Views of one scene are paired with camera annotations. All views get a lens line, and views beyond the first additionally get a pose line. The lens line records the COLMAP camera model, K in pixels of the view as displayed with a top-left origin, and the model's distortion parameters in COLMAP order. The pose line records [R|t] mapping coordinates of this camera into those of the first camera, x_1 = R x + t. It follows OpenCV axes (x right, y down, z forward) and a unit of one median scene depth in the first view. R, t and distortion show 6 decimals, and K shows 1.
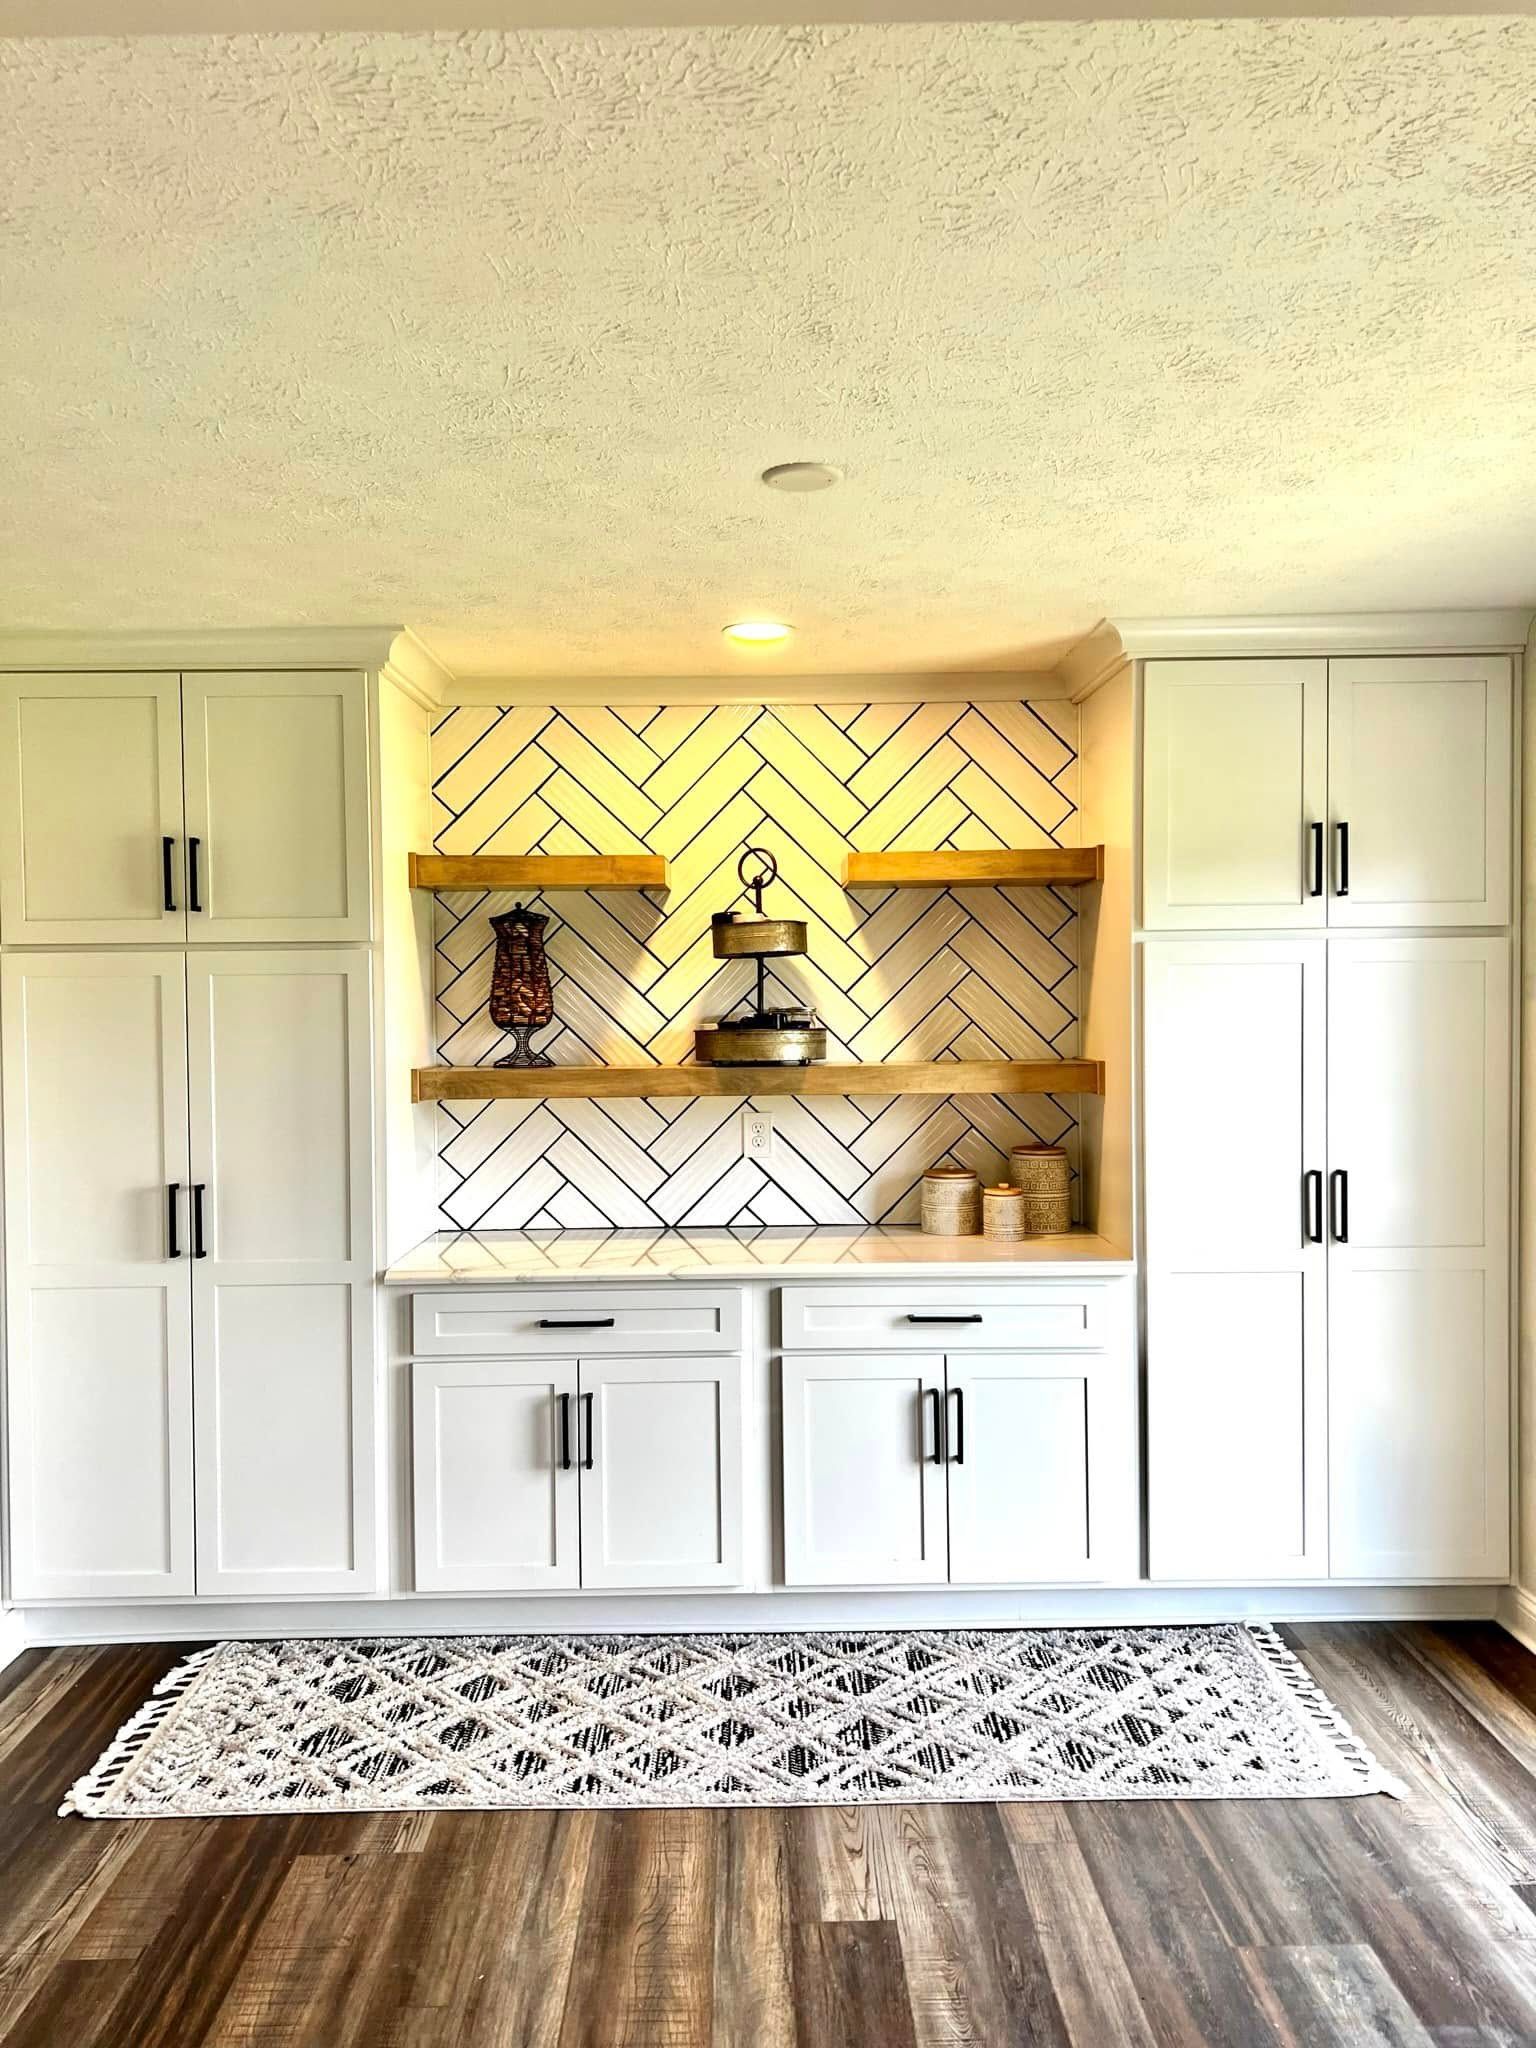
lens RADIAL K [[1541.9, 0, 755.6], [0, 1541.9, 1044.8], [0, 0, 1]] dist [0.043153, 0.002121]
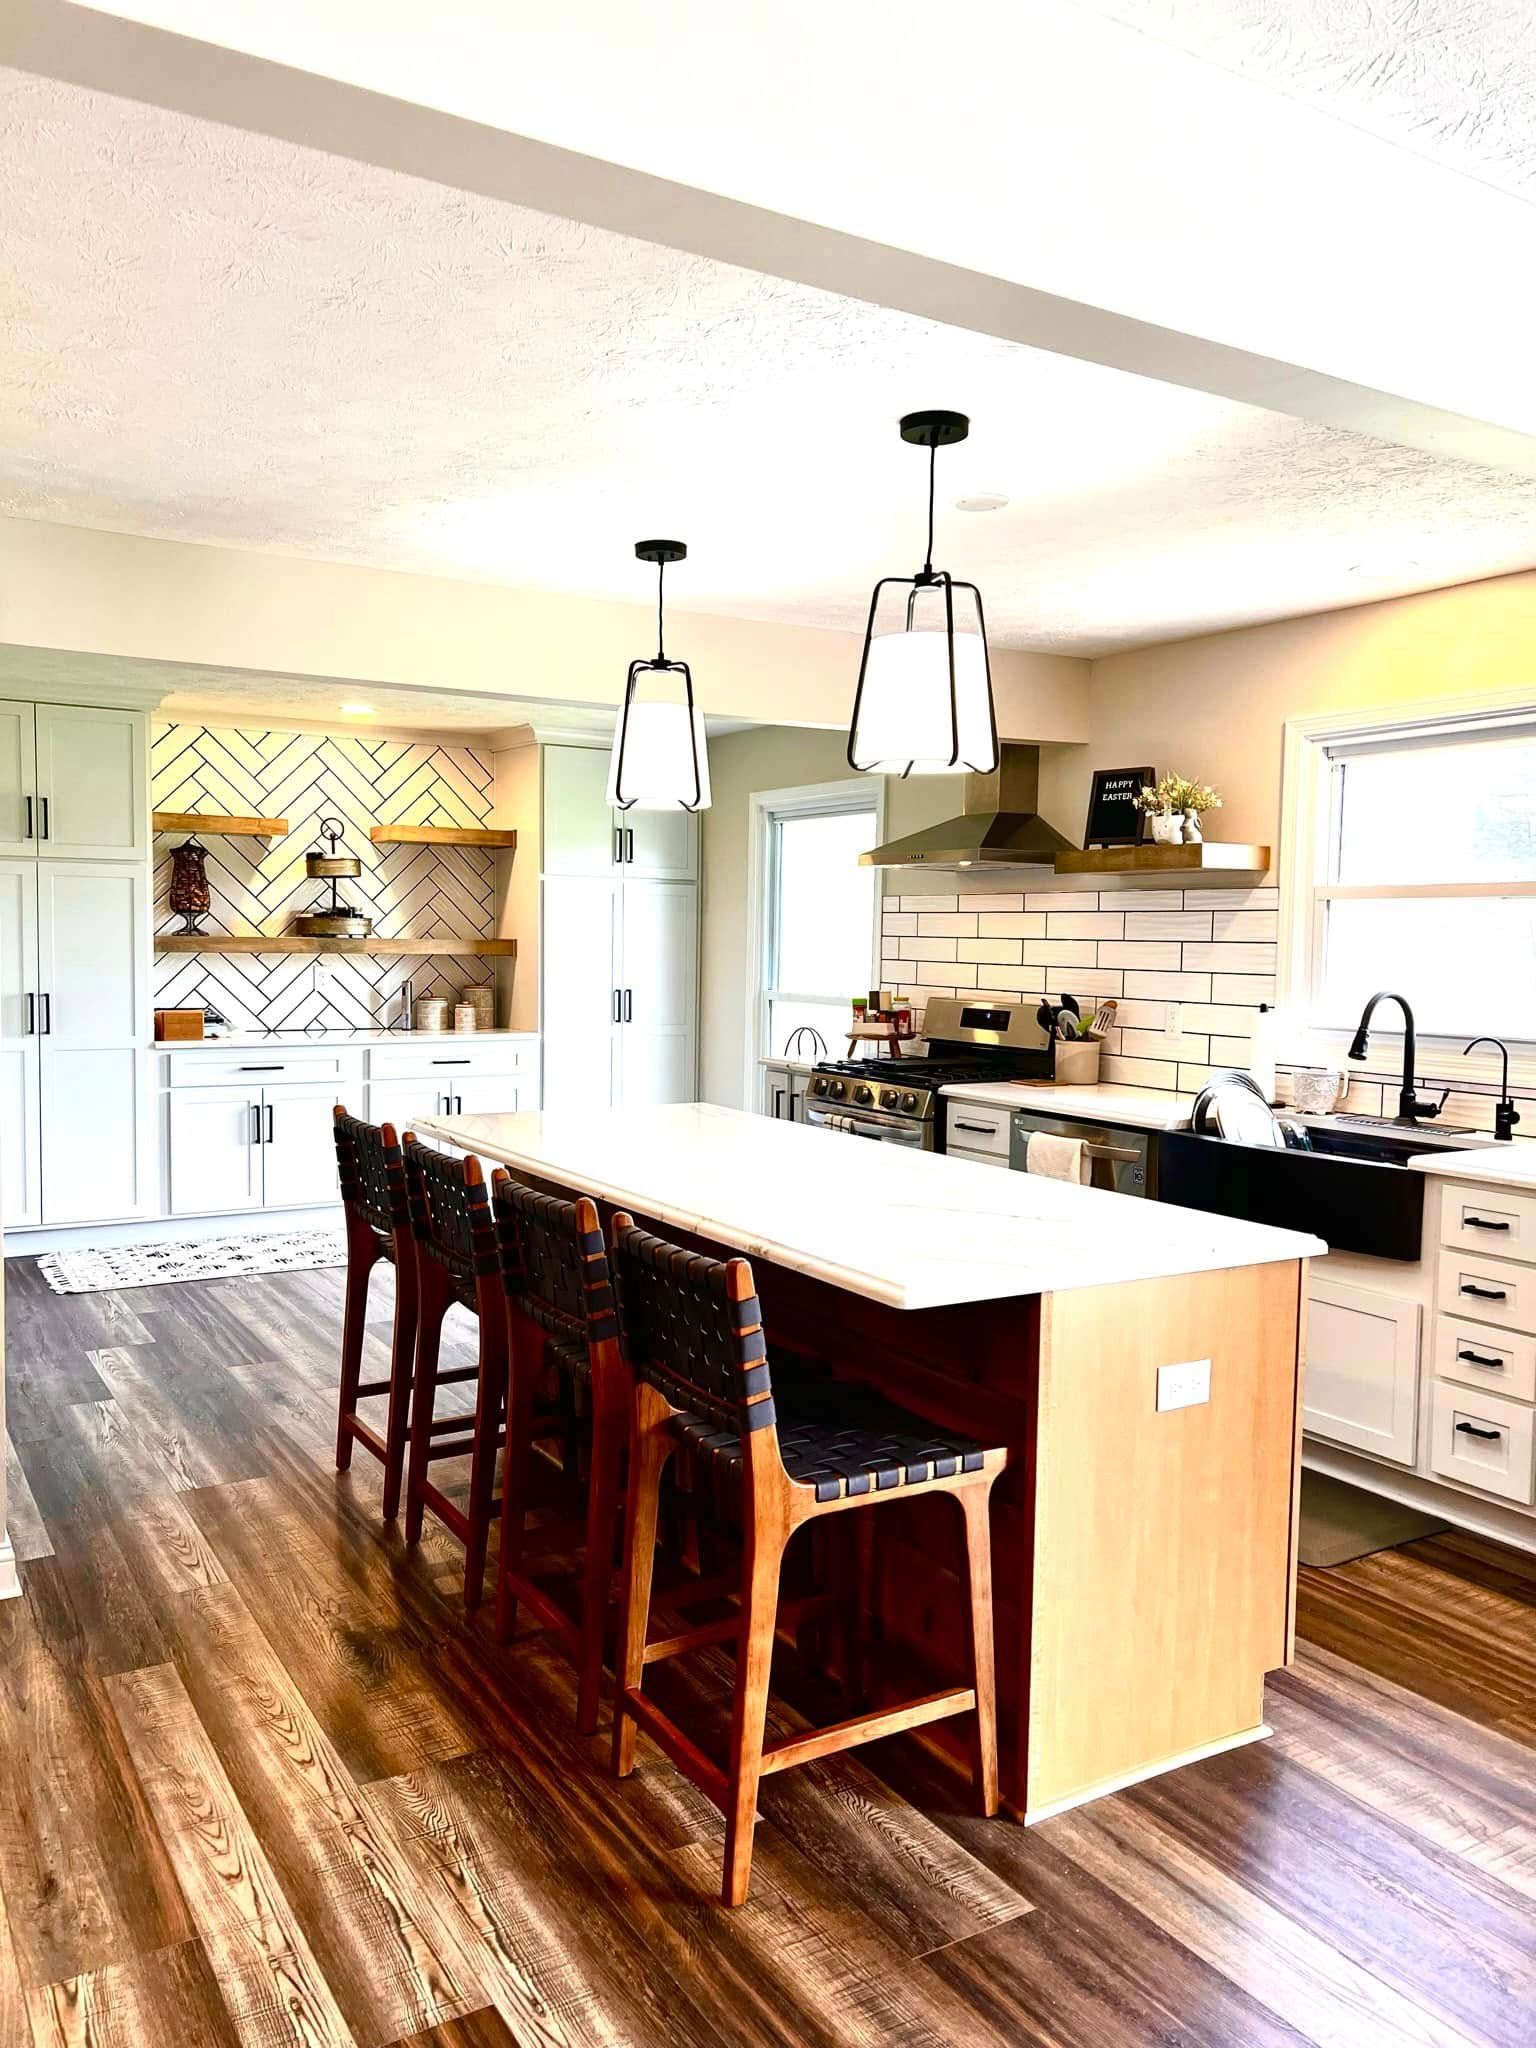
lens RADIAL K [[1541.9, 0, 771.5], [0, 1541.9, 1025.7], [0, 0, 1]] dist [0.043153, 0.002121]
pose [[0.861652, -0.004770, 0.507477, -0.473213], [-0.011790, 0.999498, 0.029413, 0.056589], [-0.507362, -0.031327, 0.861163, -0.831496]]
